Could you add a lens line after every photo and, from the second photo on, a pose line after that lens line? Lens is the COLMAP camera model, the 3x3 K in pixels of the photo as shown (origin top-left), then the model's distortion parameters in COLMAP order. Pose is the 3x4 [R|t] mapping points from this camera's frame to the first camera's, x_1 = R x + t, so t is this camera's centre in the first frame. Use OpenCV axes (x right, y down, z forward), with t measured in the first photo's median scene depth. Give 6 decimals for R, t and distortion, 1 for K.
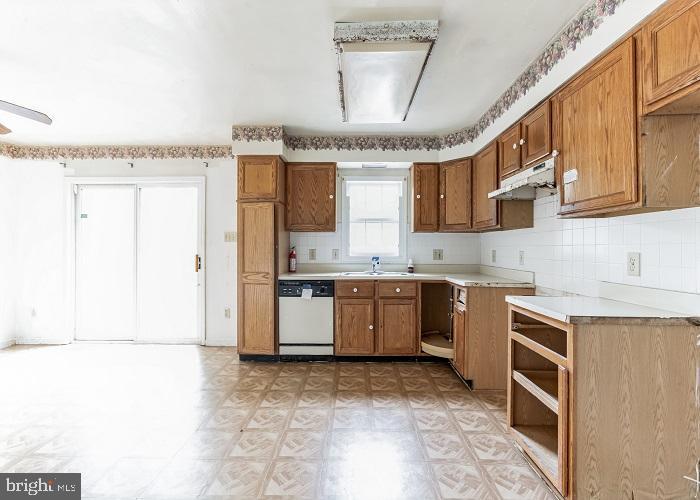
lens RADIAL K [[319.7, 0, 350.3], [0, 319.7, 248.4], [0, 0, 1]] dist [-0.000073, 0.000185]
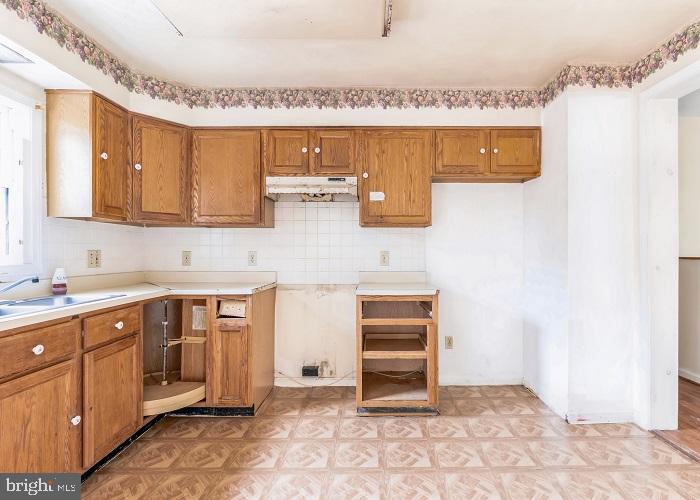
lens RADIAL K [[344.6, 0, 350.5], [0, 344.6, 250.6], [0, 0, 1]] dist [-0.000461, 0.000166]
pose [[-0.027629, -0.000022, 0.999618, -0.449049], [-0.000387, 1.000000, 0.000011, 0.005815], [-0.999618, -0.000387, -0.027629, 0.644168]]
